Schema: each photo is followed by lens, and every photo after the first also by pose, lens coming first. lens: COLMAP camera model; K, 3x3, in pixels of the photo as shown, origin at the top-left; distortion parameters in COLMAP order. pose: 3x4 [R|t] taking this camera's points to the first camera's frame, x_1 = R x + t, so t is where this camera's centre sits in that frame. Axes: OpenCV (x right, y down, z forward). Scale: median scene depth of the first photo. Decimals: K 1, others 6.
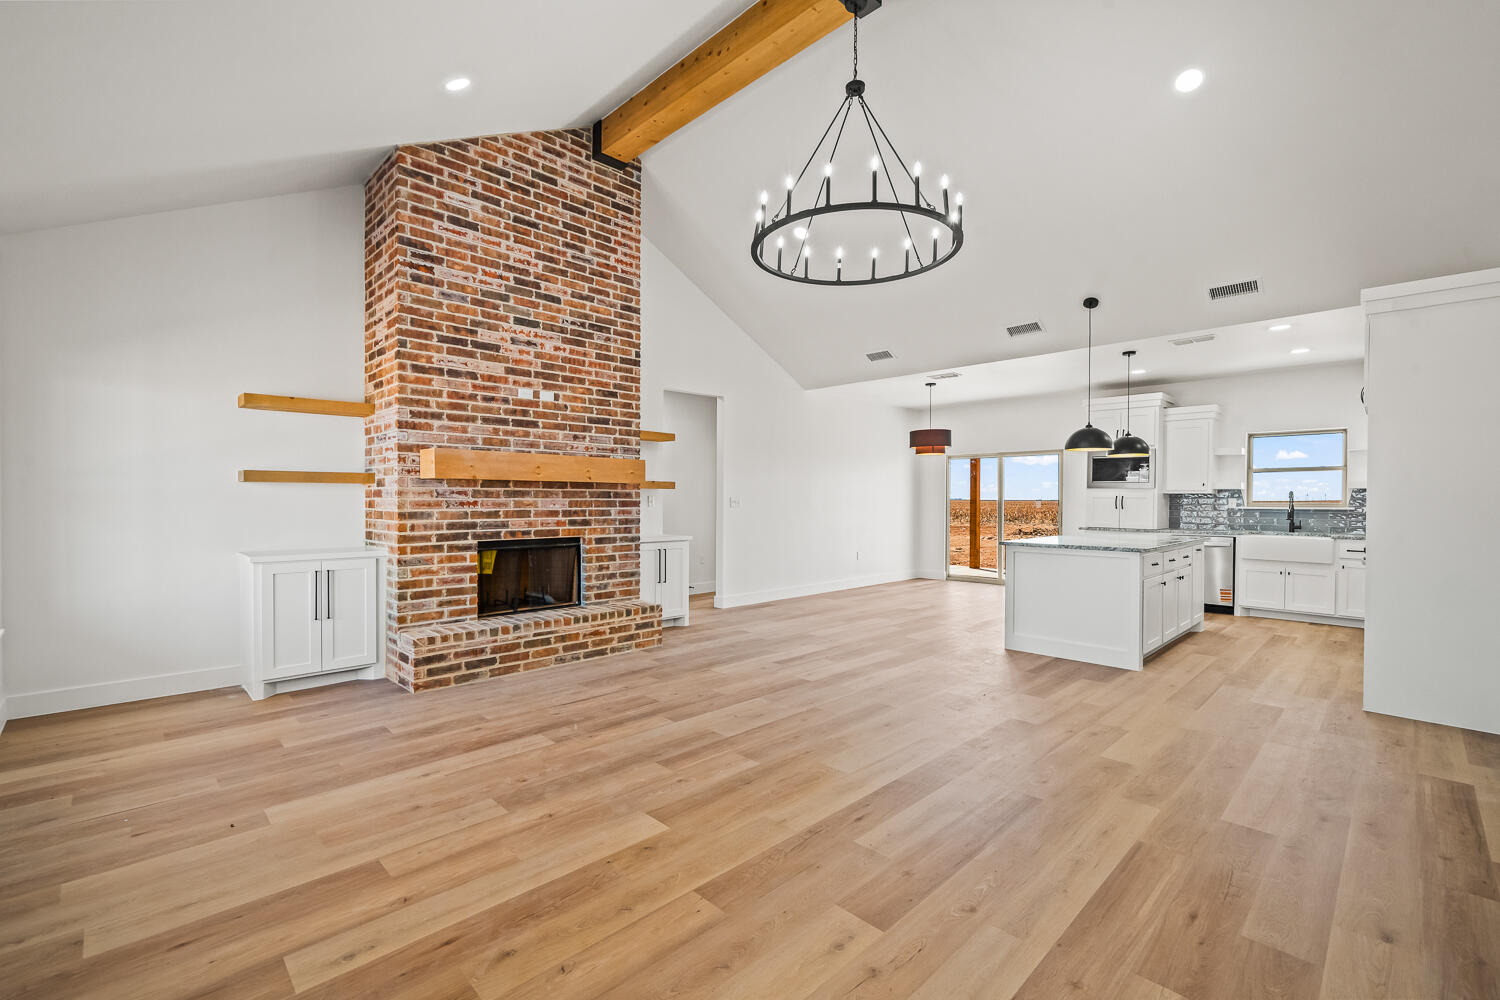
lens RADIAL K [[652.5, 0, 741.9], [0, 652.5, 504.1], [0, 0, 1]] dist [0.001351, 0.000249]
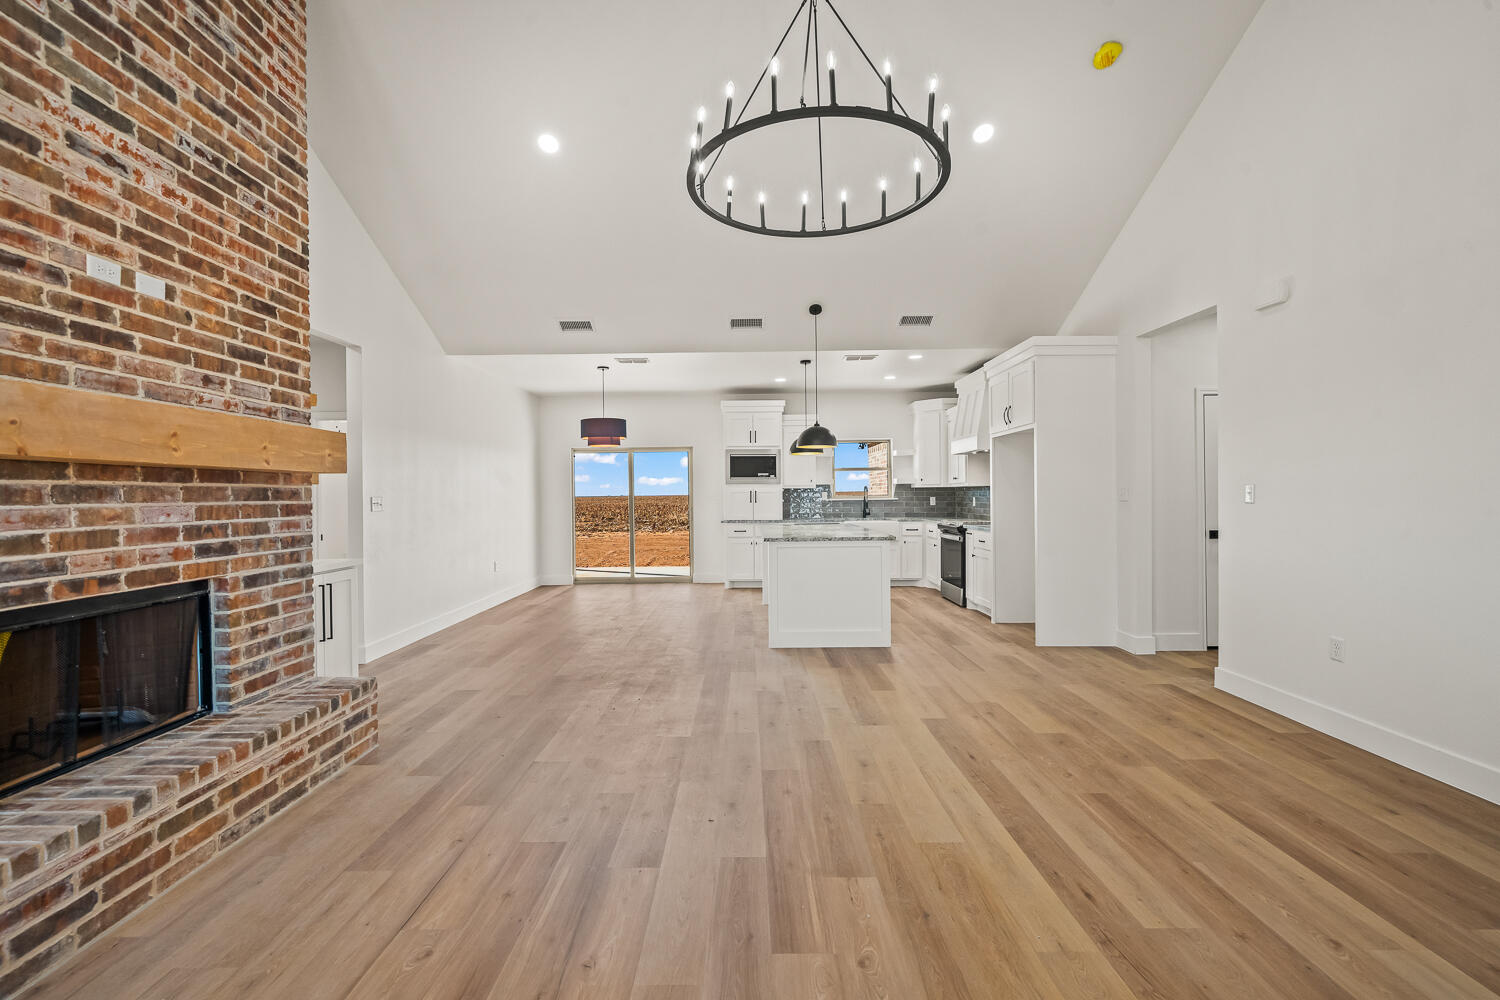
lens RADIAL K [[652.5, 0, 744.2], [0, 652.5, 493.6], [0, 0, 1]] dist [0.001351, 0.000249]
pose [[0.701416, -0.010311, 0.712677, -0.340332], [0.018762, 0.999816, -0.004000, -0.005508], [-0.712505, 0.016177, 0.701481, 0.370421]]
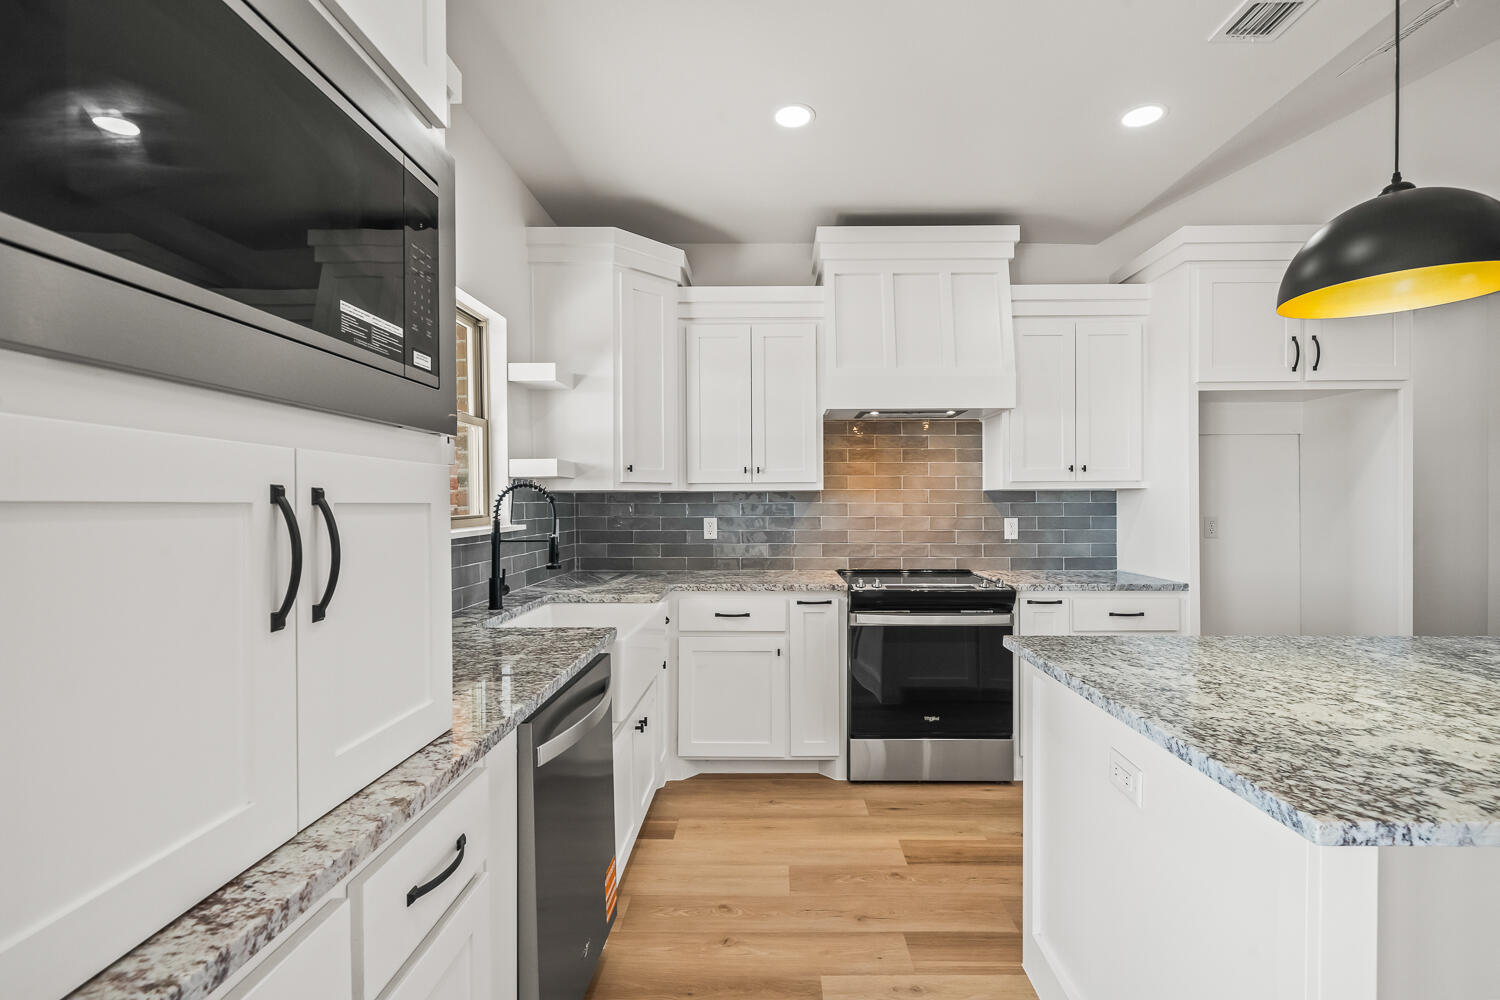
lens RADIAL K [[652.5, 0, 750.4], [0, 652.5, 503.3], [0, 0, 1]] dist [0.001351, 0.000249]
pose [[-0.690479, -0.007492, 0.723314, 0.728314], [0.004724, 0.999878, 0.014866, -0.017280], [-0.723337, 0.013681, -0.690359, 1.579094]]
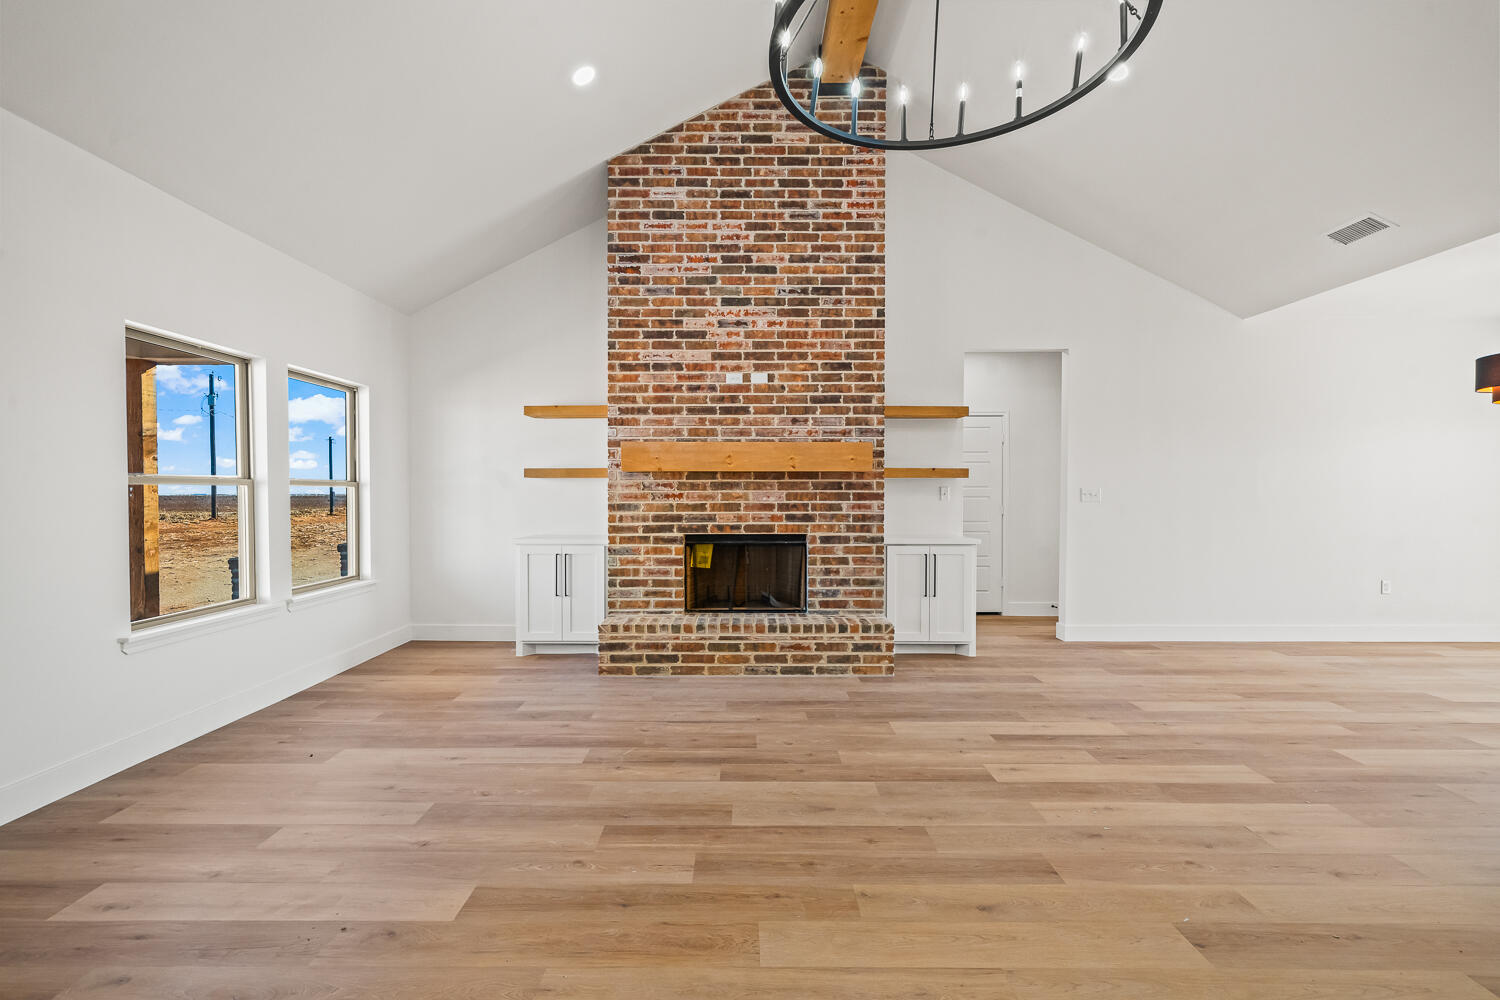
lens RADIAL K [[652.5, 0, 740.6], [0, 652.5, 497.8], [0, 0, 1]] dist [0.001351, 0.000249]
pose [[0.711966, 0.005490, -0.702192, 0.327086], [-0.002463, 0.999983, 0.005321, -0.003187], [0.702209, -0.002059, 0.711968, 0.337705]]
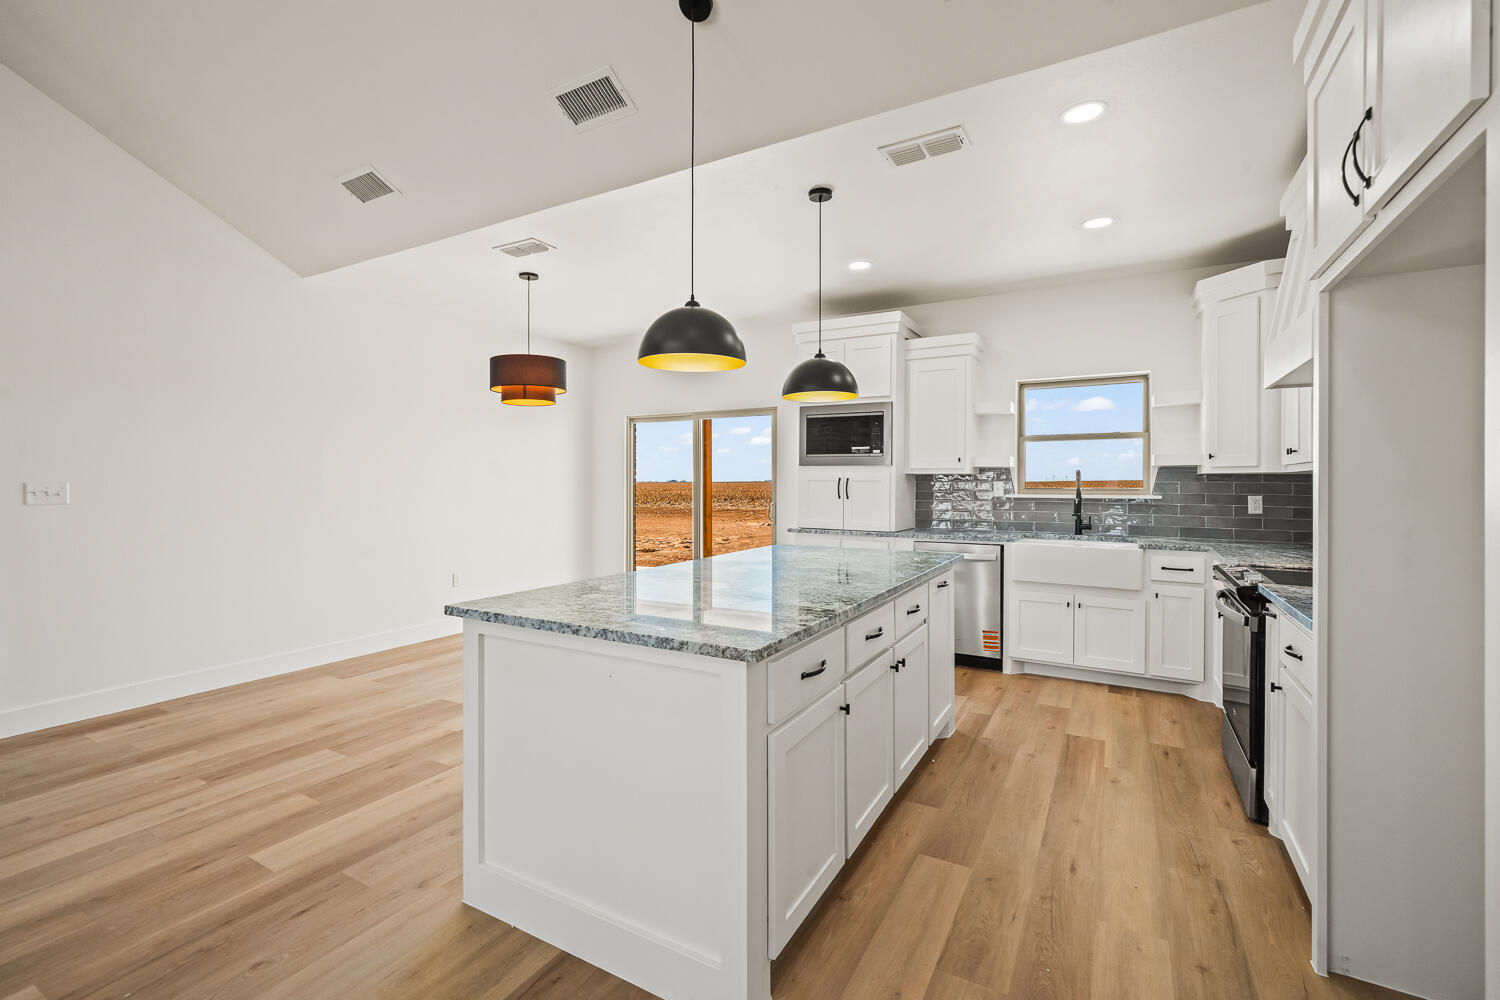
lens RADIAL K [[652.5, 0, 741.3], [0, 652.5, 481.7], [0, 0, 1]] dist [0.001351, 0.000249]
pose [[0.963496, -0.003290, 0.267703, 0.493893], [0.004581, 0.999981, -0.004199, -0.010118], [-0.267684, 0.005272, 0.963492, 0.661699]]
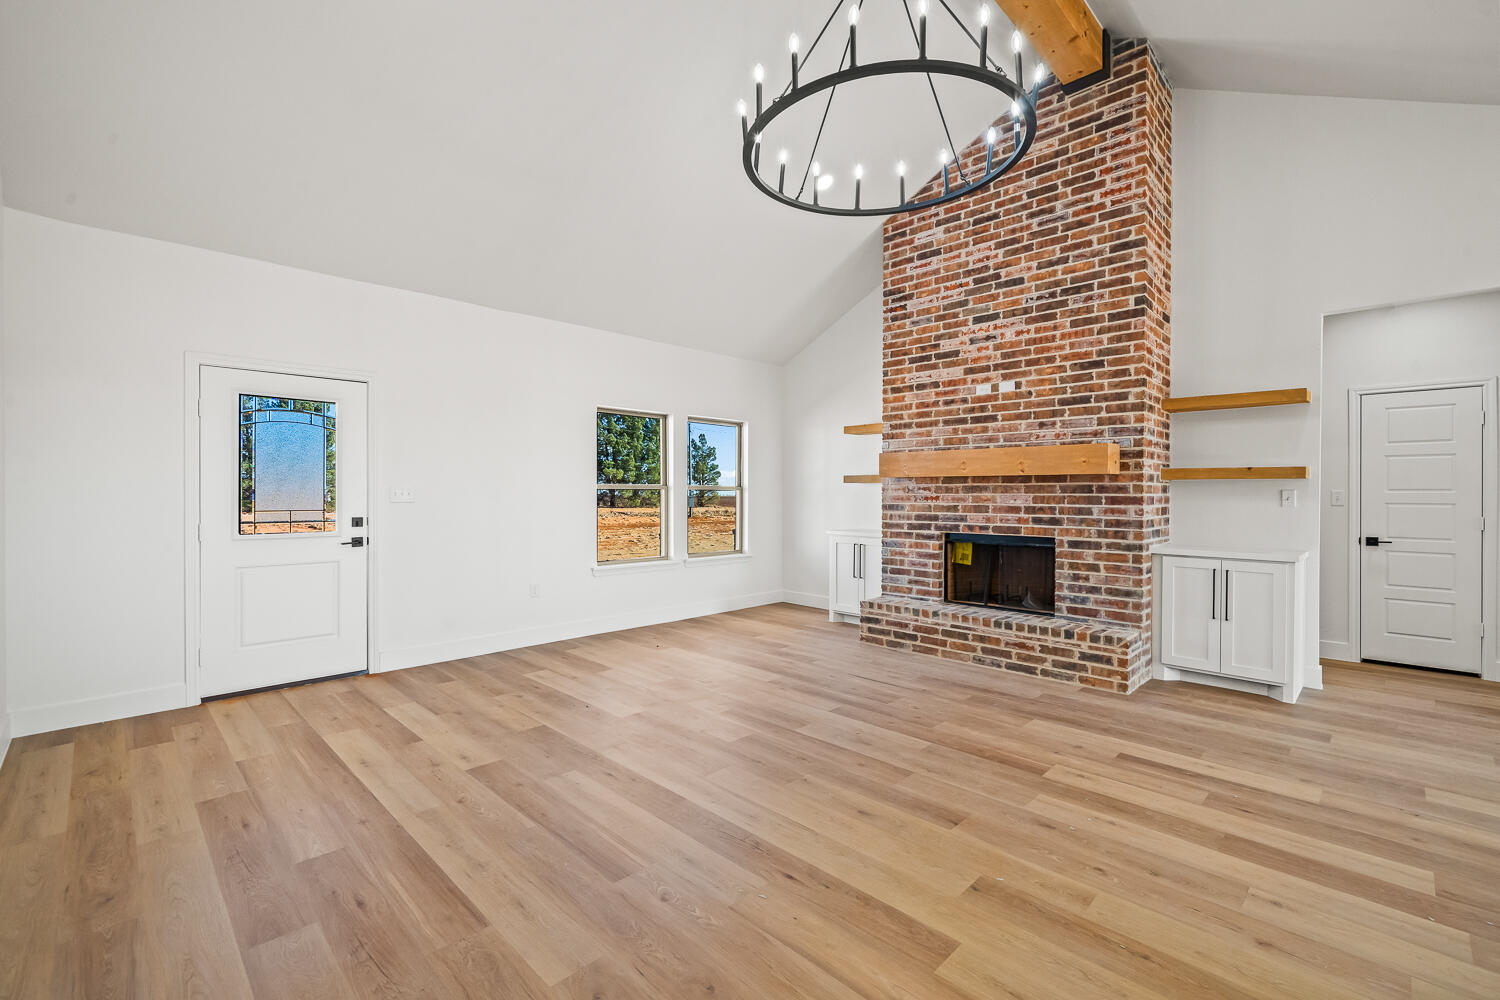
lens RADIAL K [[652.5, 0, 739.1], [0, 652.5, 494.1], [0, 0, 1]] dist [0.001351, 0.000249]
pose [[0.003253, -0.000593, -0.999995, 0.664568], [-0.009935, 0.999950, -0.000625, -0.003556], [0.999945, 0.009937, 0.003247, 0.614294]]
